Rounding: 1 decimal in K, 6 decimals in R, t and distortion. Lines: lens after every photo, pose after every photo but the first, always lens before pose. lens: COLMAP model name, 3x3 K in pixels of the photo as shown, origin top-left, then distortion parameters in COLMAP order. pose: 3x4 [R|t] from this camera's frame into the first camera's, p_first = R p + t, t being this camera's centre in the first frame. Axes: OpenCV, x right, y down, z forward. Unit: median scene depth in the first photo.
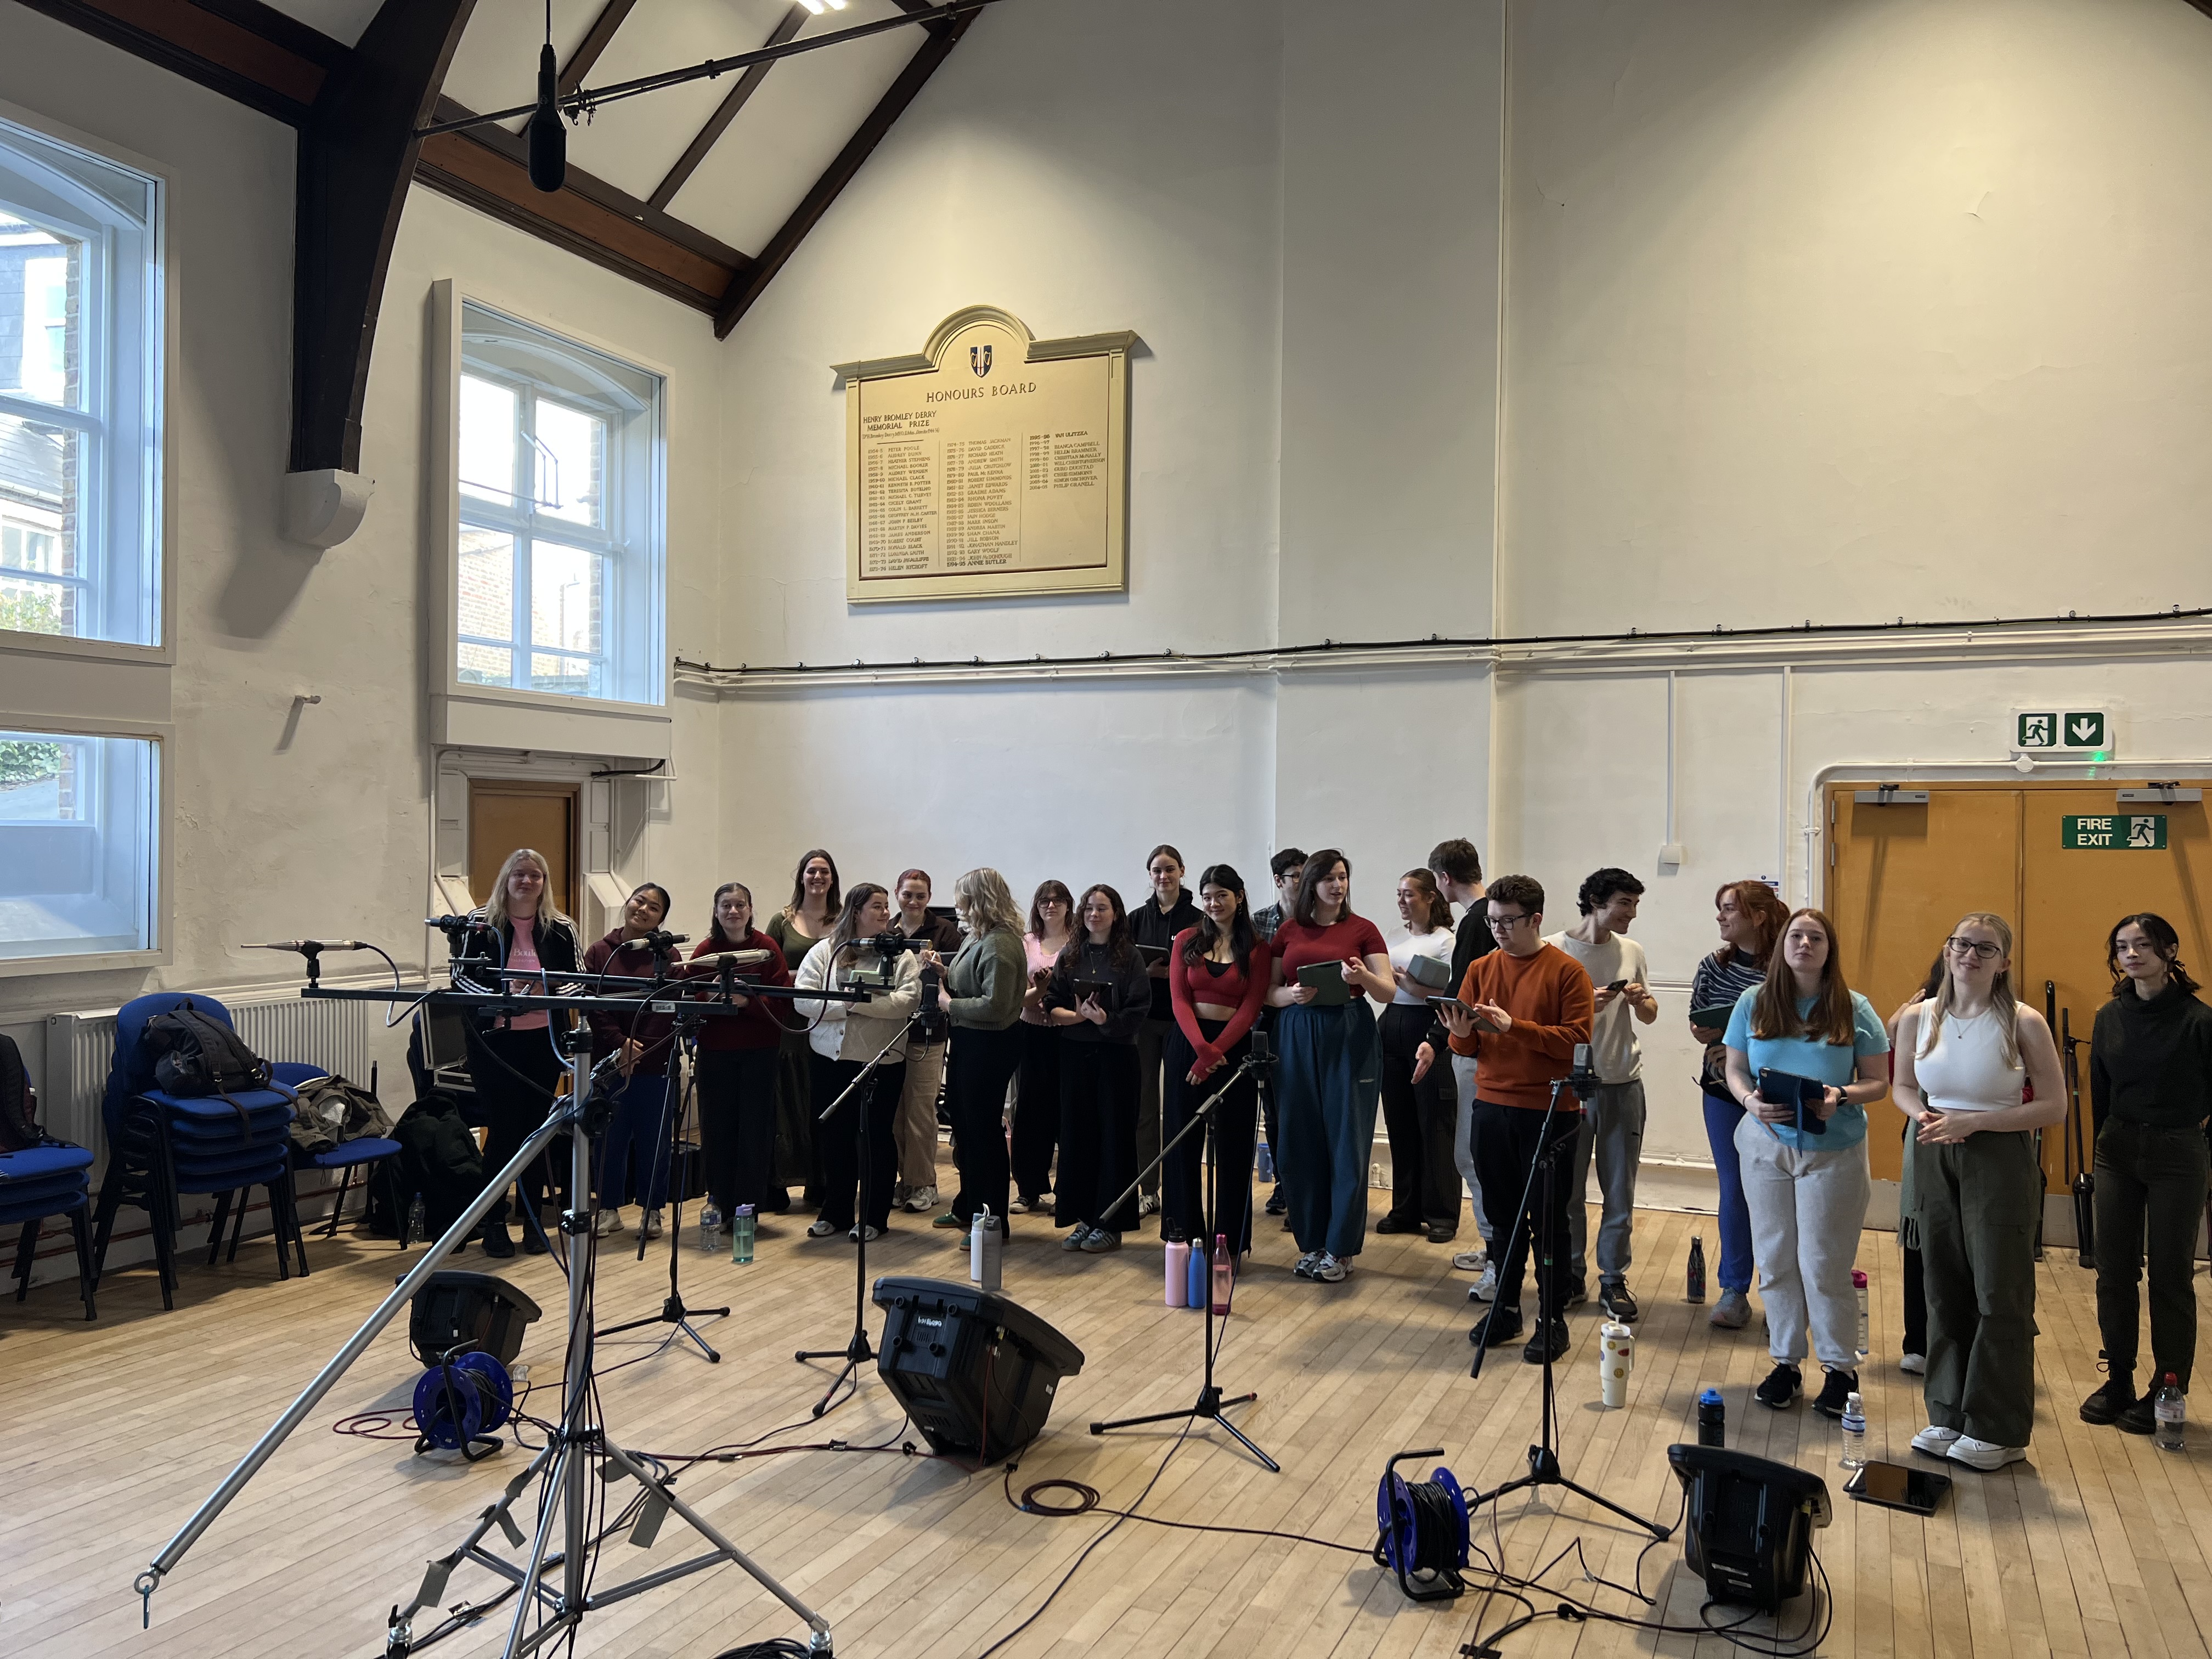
lens RADIAL K [[1685.4, 0, 1113.3], [0, 1685.4, 840.7], [0, 0, 1]] dist [0.063357, -0.062679]
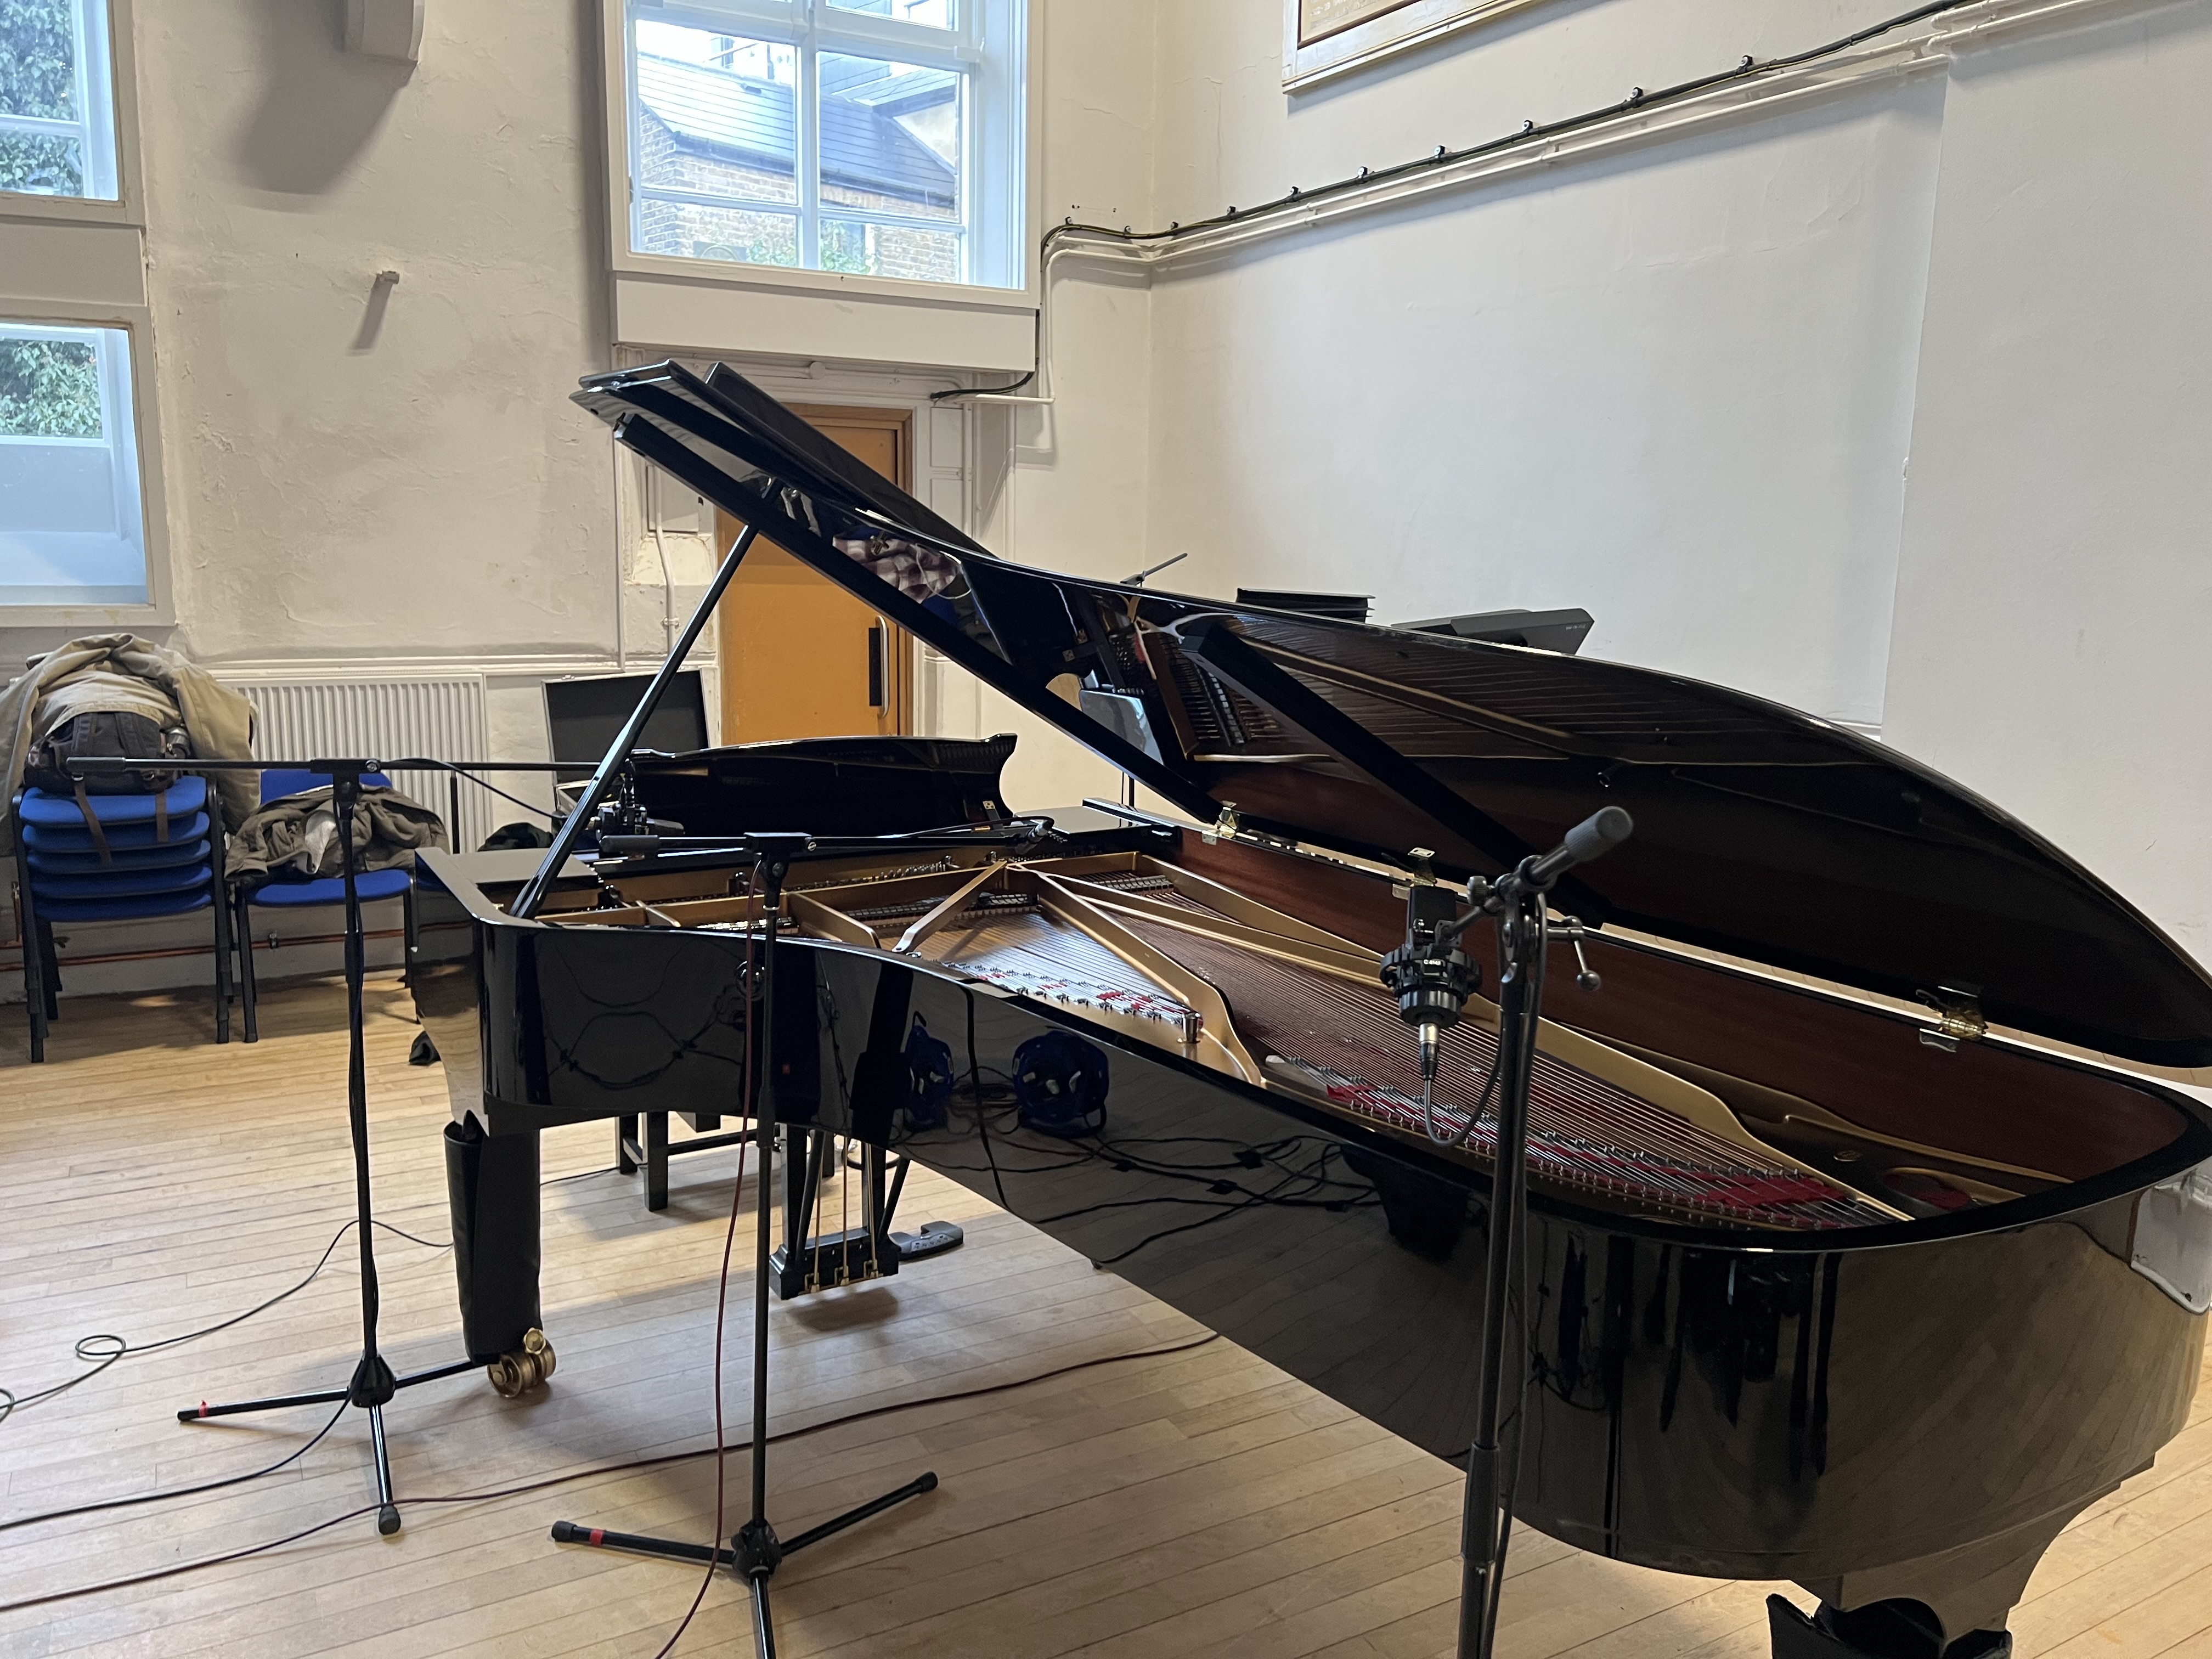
lens RADIAL K [[1674.5, 0, 1063.8], [0, 1674.5, 832.0], [0, 0, 1]] dist [0.054825, -0.060595]
pose [[0.791930, 0.107172, -0.601133, 0.222598], [-0.008833, 0.986384, 0.164219, 0.030687], [0.610548, -0.124740, 0.782094, 0.553981]]
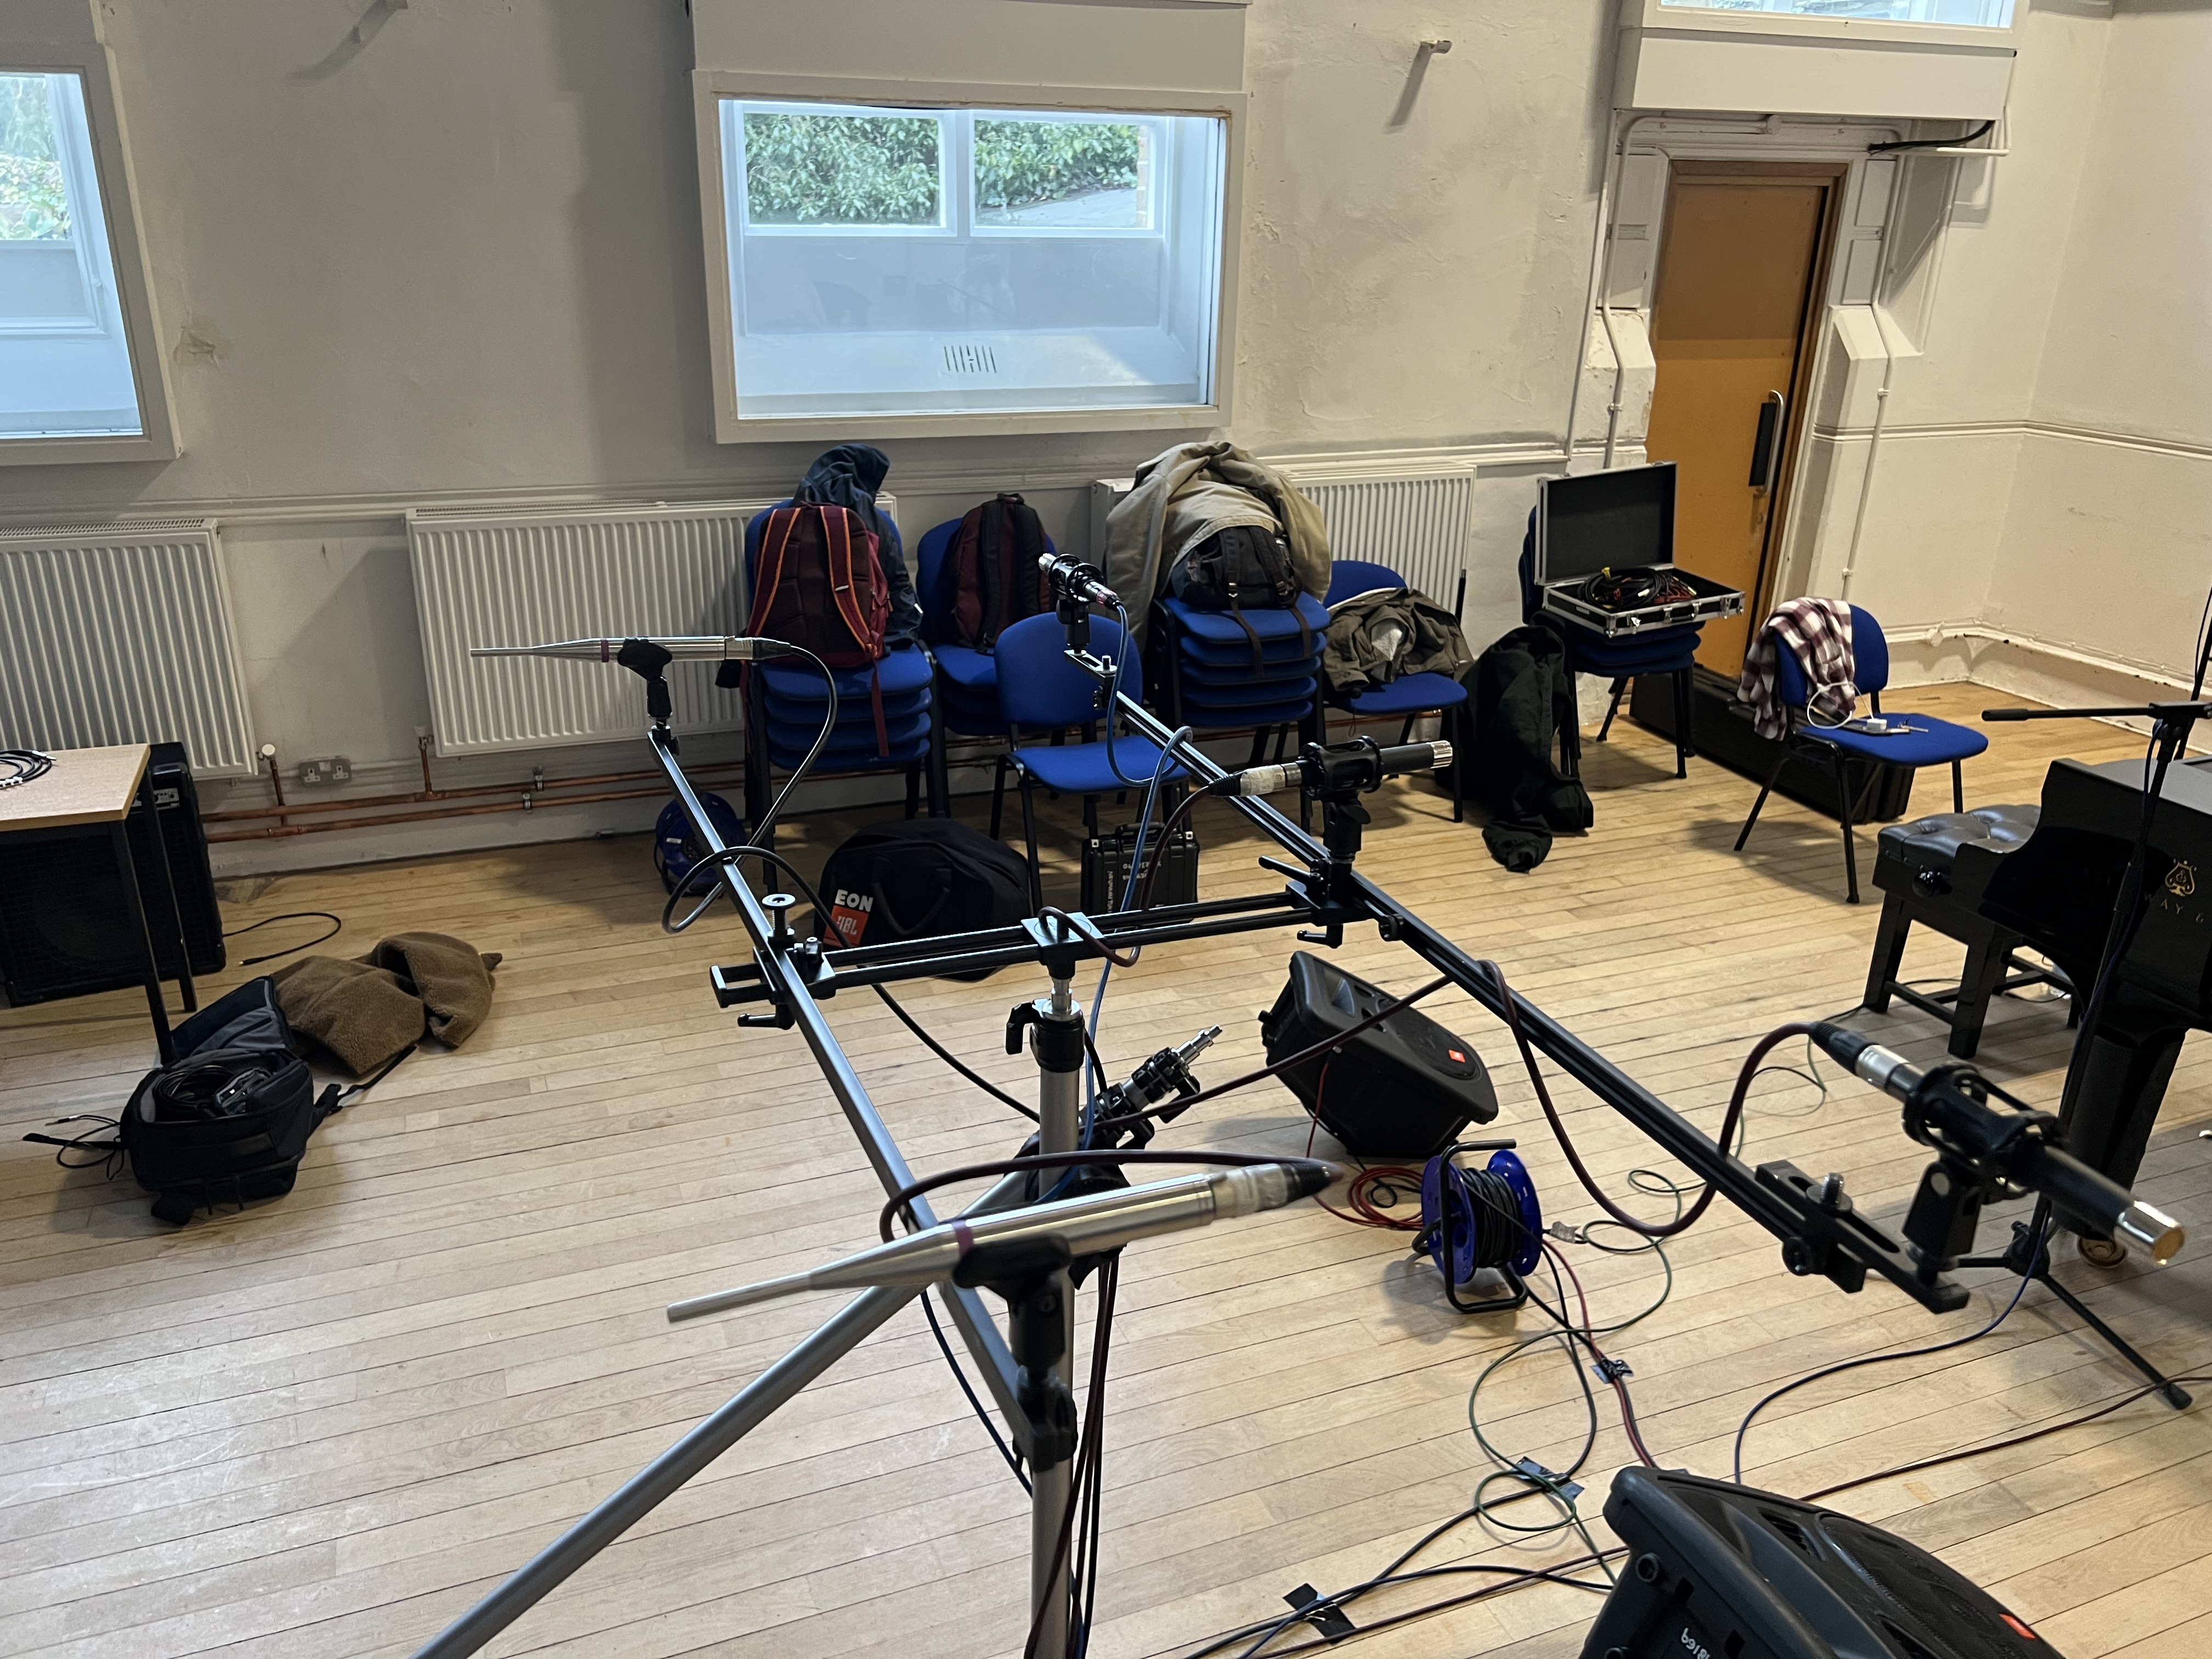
lens RADIAL K [[1685.4, 0, 1113.3], [0, 1685.4, 840.7], [0, 0, 1]] dist [0.063357, -0.062679]
pose [[0.725716, 0.255470, -0.638805, -0.030282], [-0.014788, 0.934080, 0.356756, -0.024682], [0.687835, -0.249457, 0.681655, 0.328933]]
